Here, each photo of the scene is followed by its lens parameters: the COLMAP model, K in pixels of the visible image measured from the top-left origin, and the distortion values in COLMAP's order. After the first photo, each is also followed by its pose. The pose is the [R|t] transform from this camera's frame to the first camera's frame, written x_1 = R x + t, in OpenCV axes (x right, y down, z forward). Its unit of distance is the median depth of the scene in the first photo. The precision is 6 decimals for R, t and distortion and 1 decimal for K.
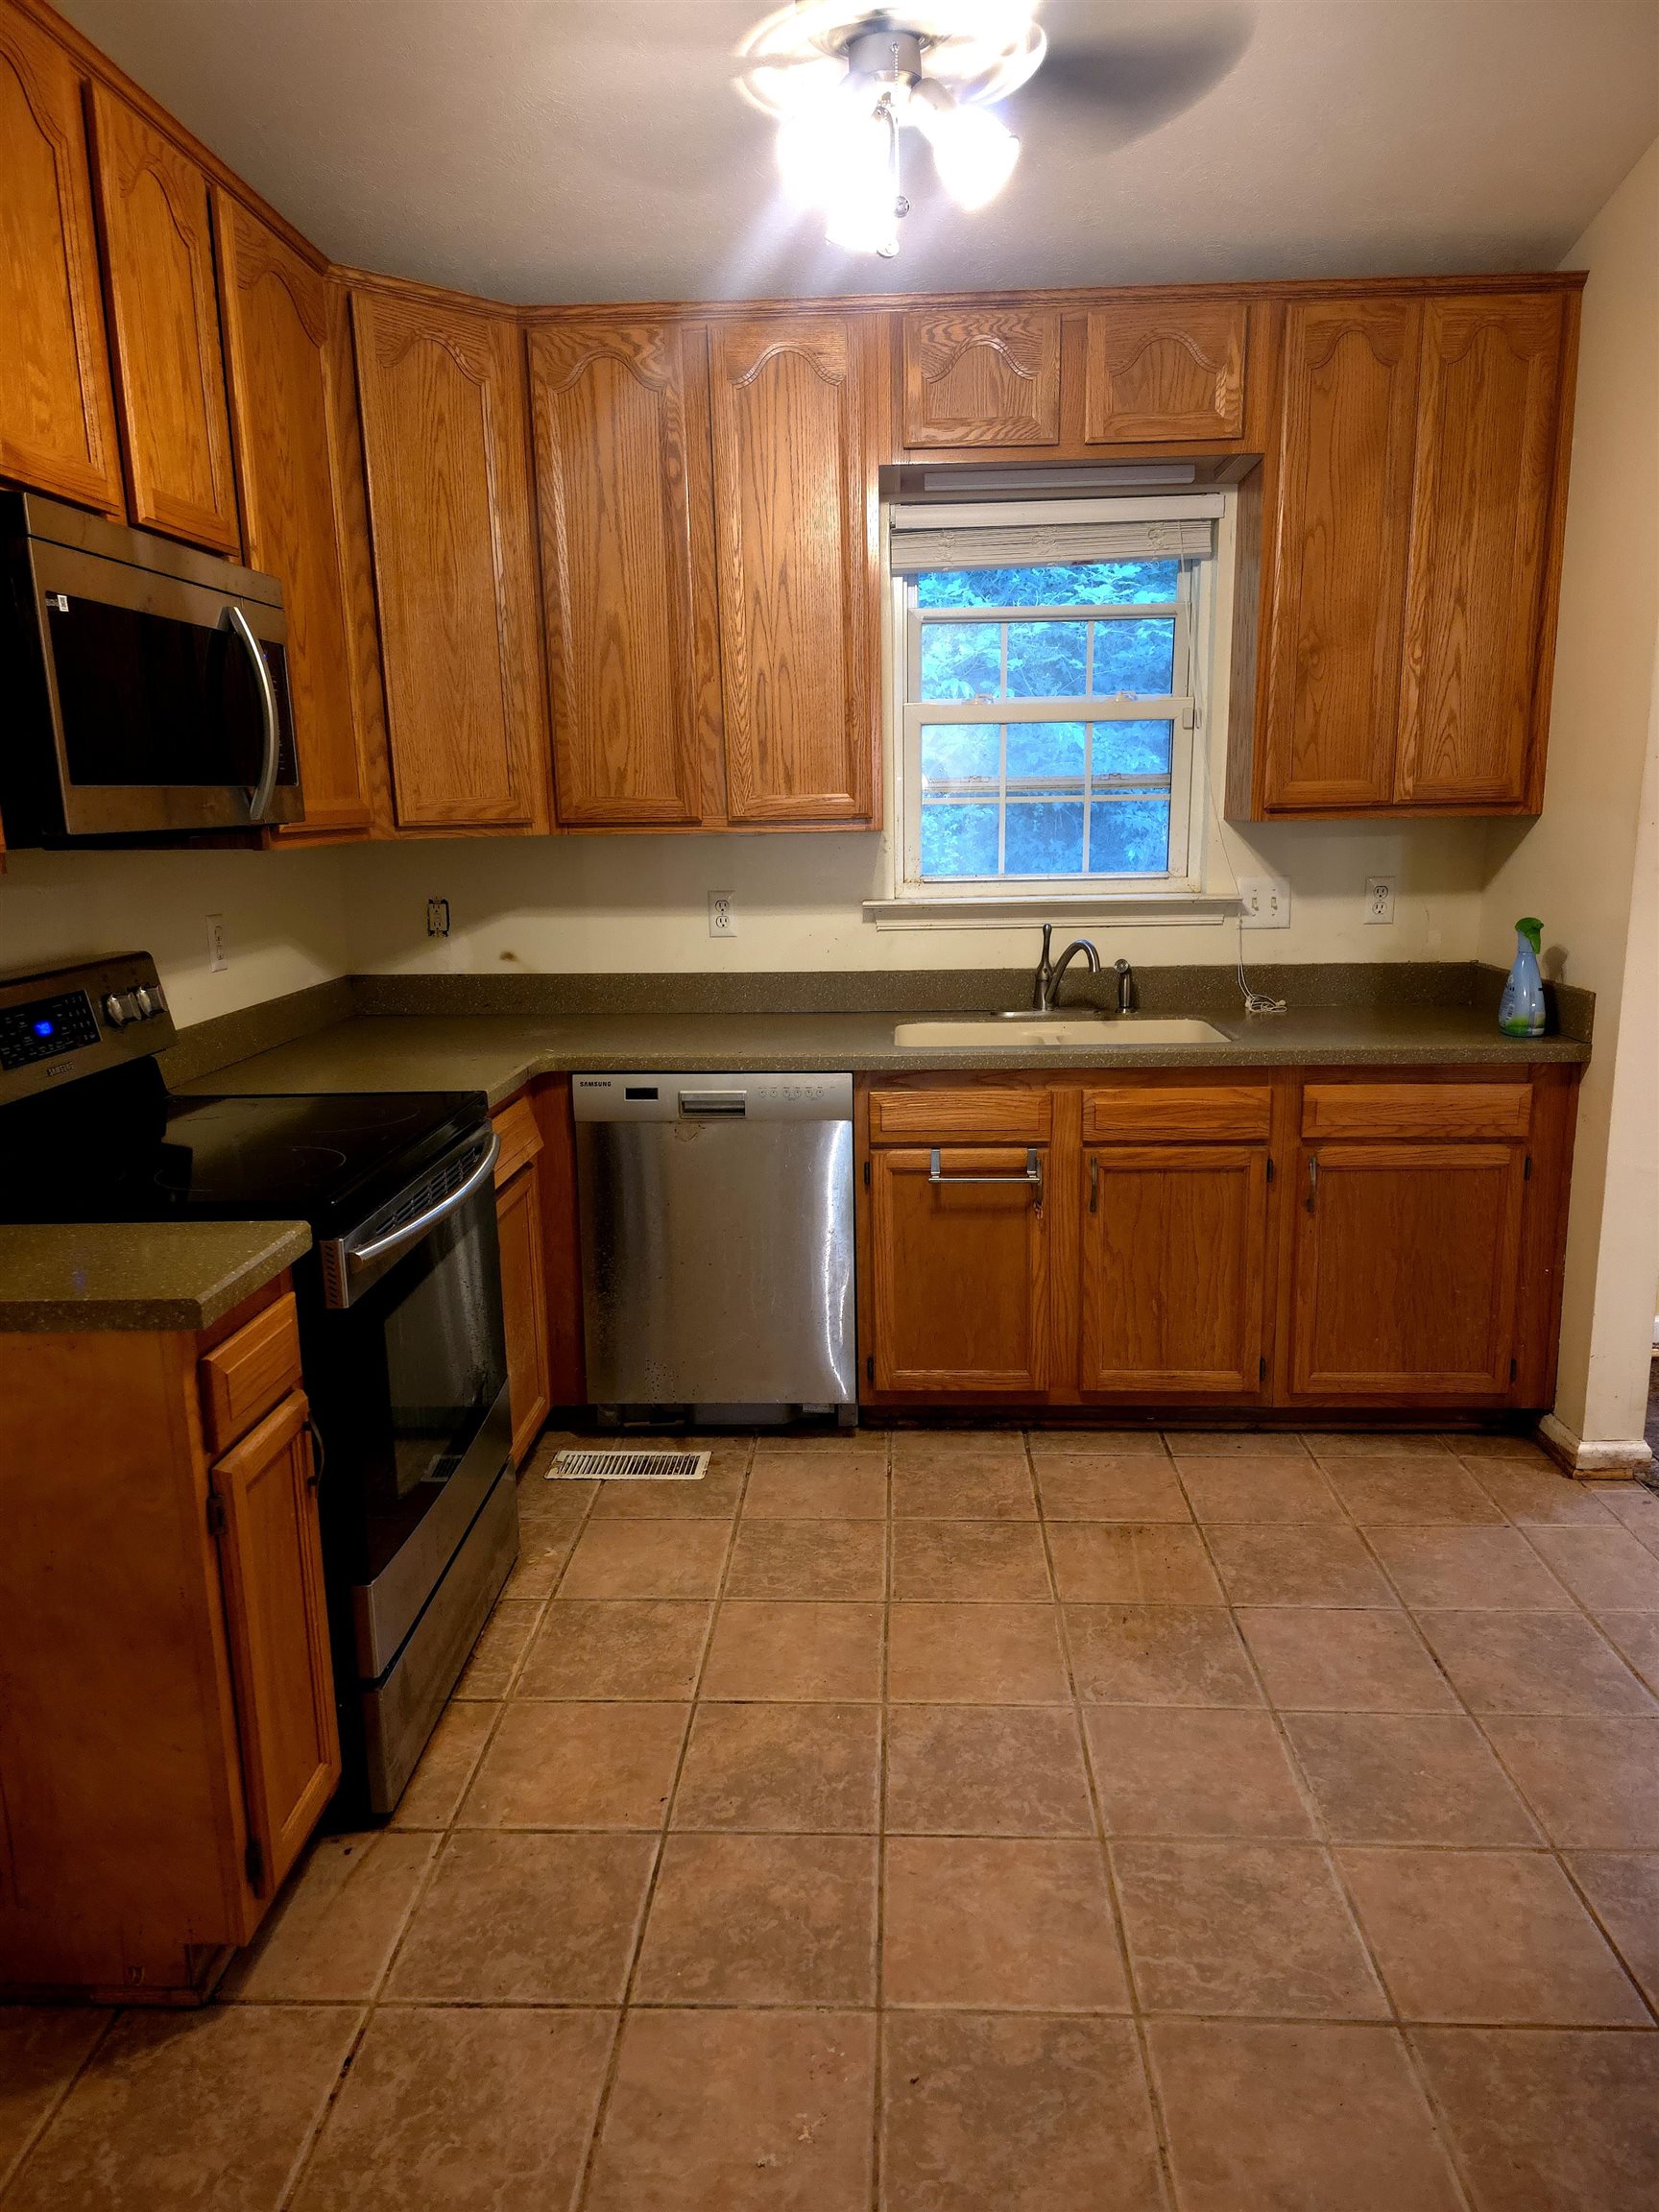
lens RADIAL K [[1483.5, 0, 843.6], [0, 1483.5, 1118.9], [0, 0, 1]] dist [0.080249, -0.079916]
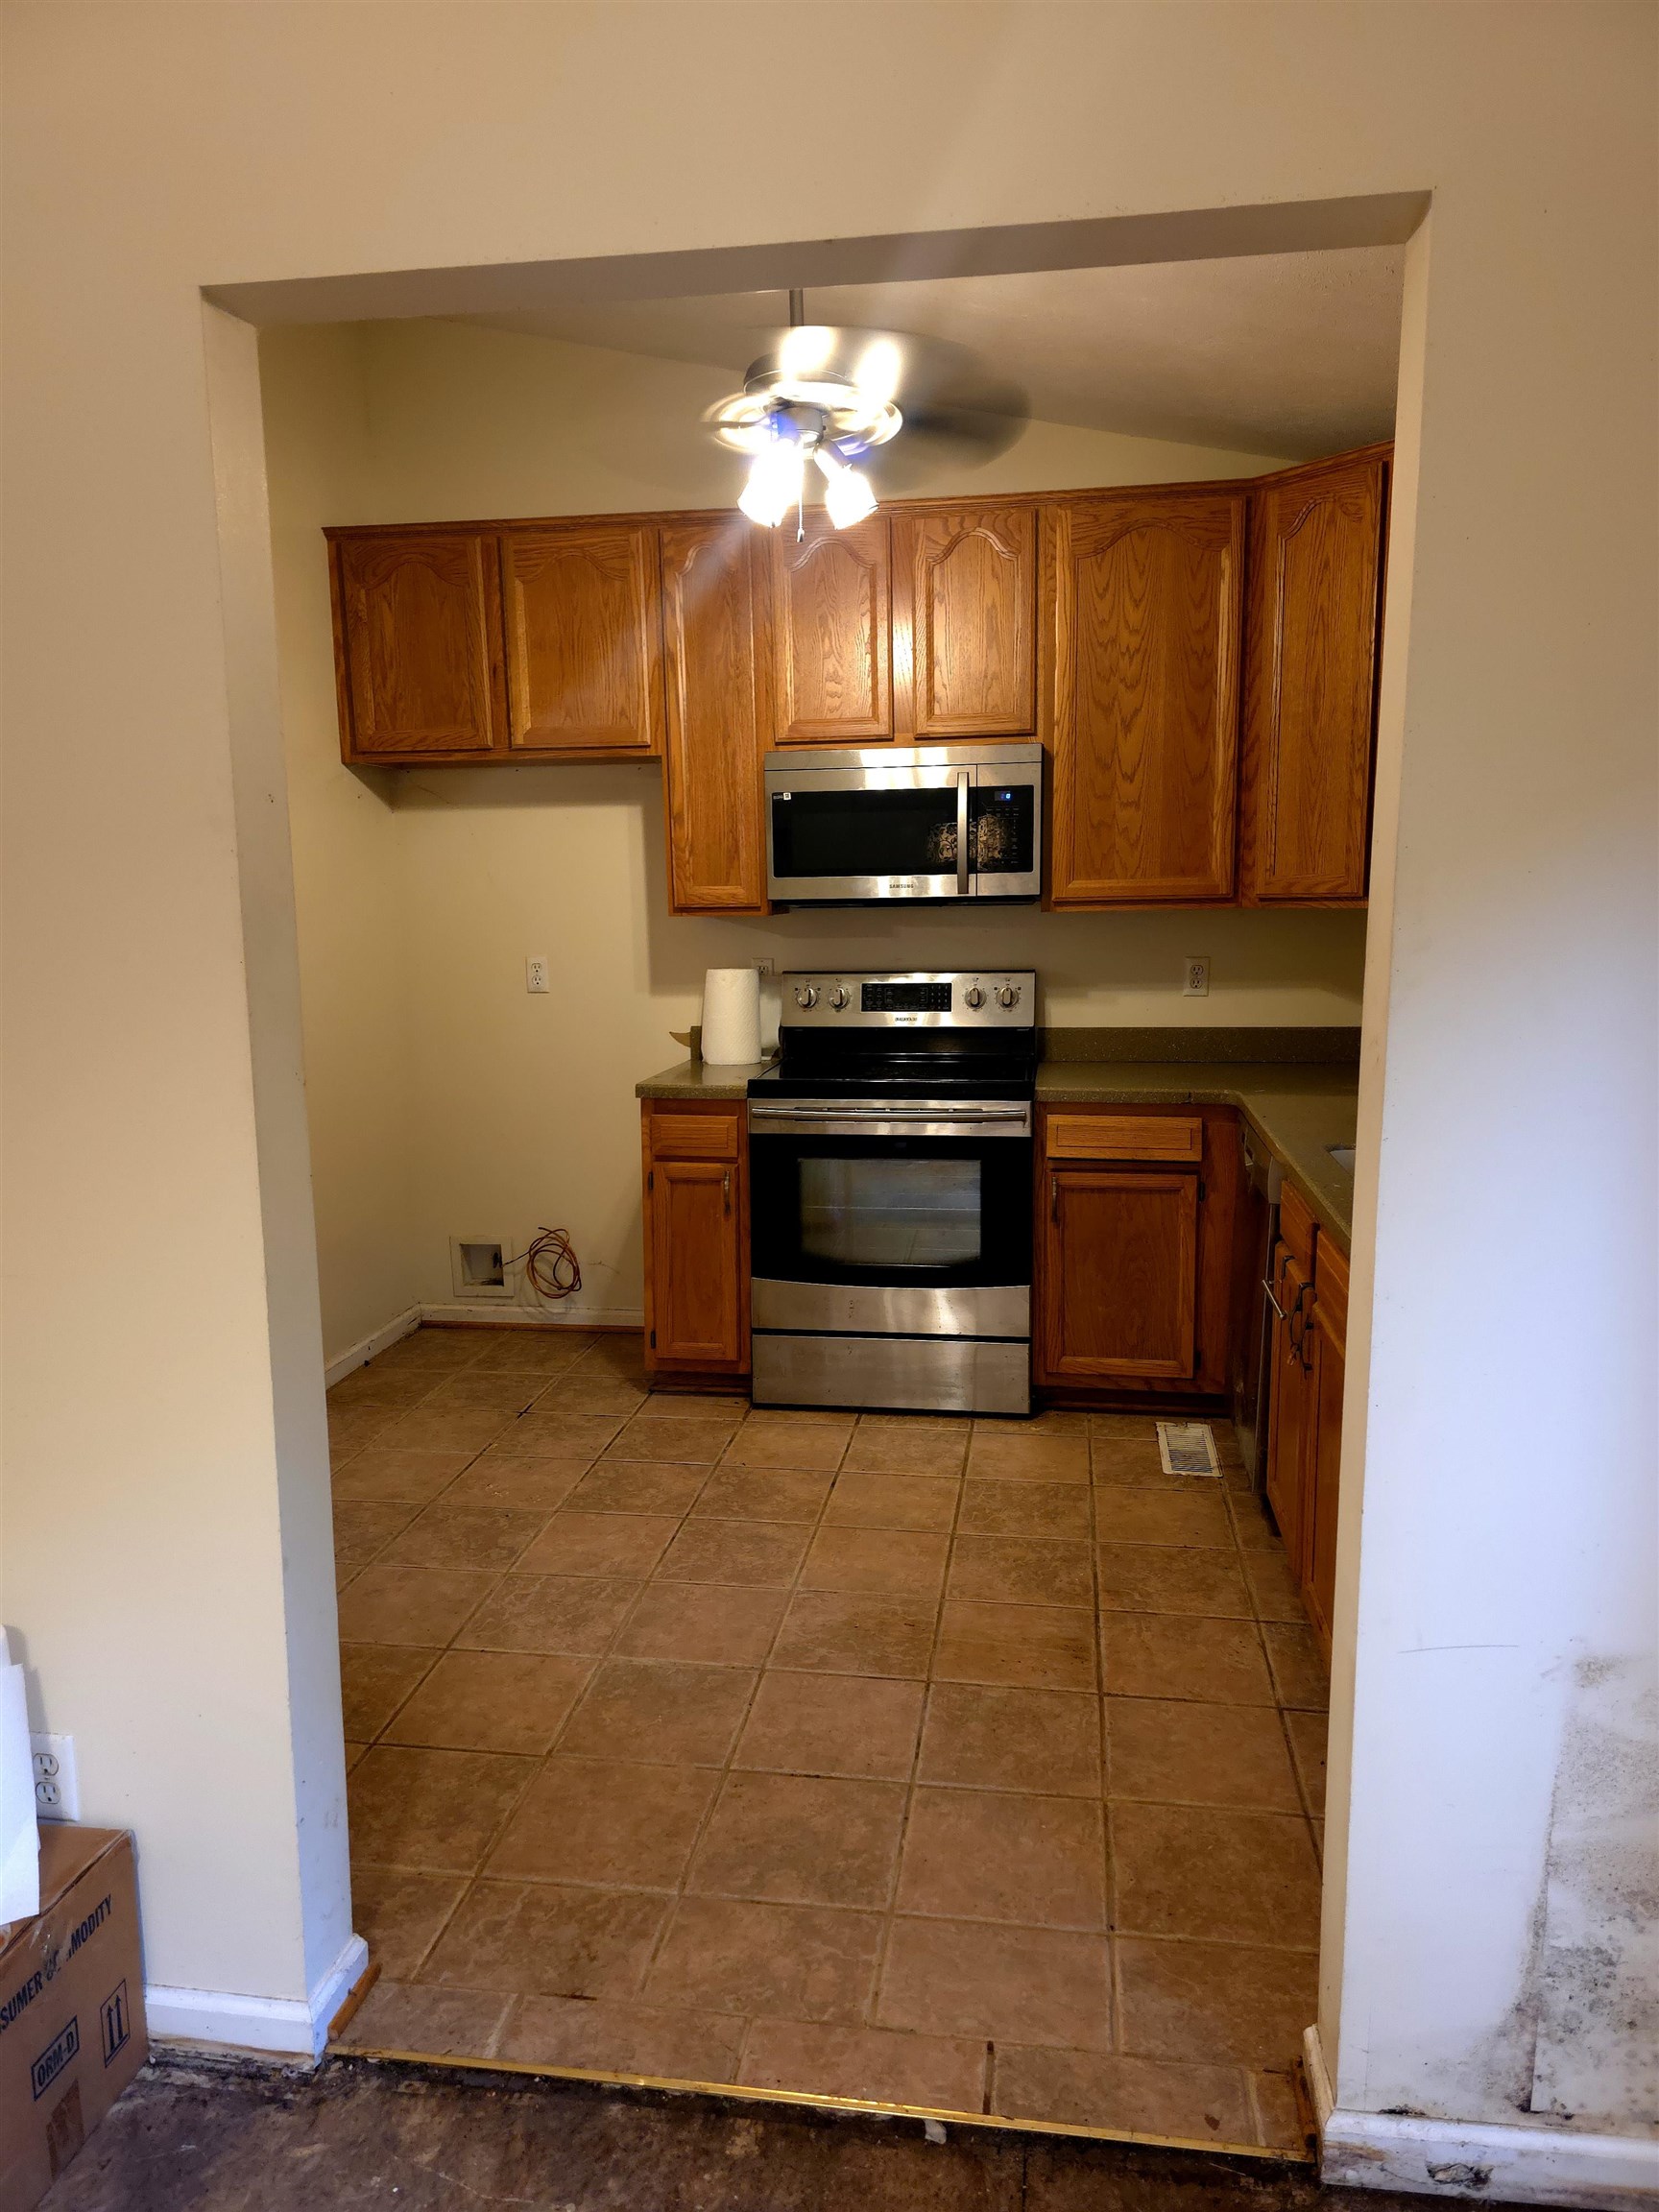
lens RADIAL K [[1483.5, 0, 843.6], [0, 1483.5, 1118.9], [0, 0, 1]] dist [0.080249, -0.079916]
pose [[-0.110758, 0.173316, -0.978619, 1.251165], [-0.198703, 0.960934, 0.192672, -0.235572], [0.973781, 0.215795, -0.071993, 0.983129]]
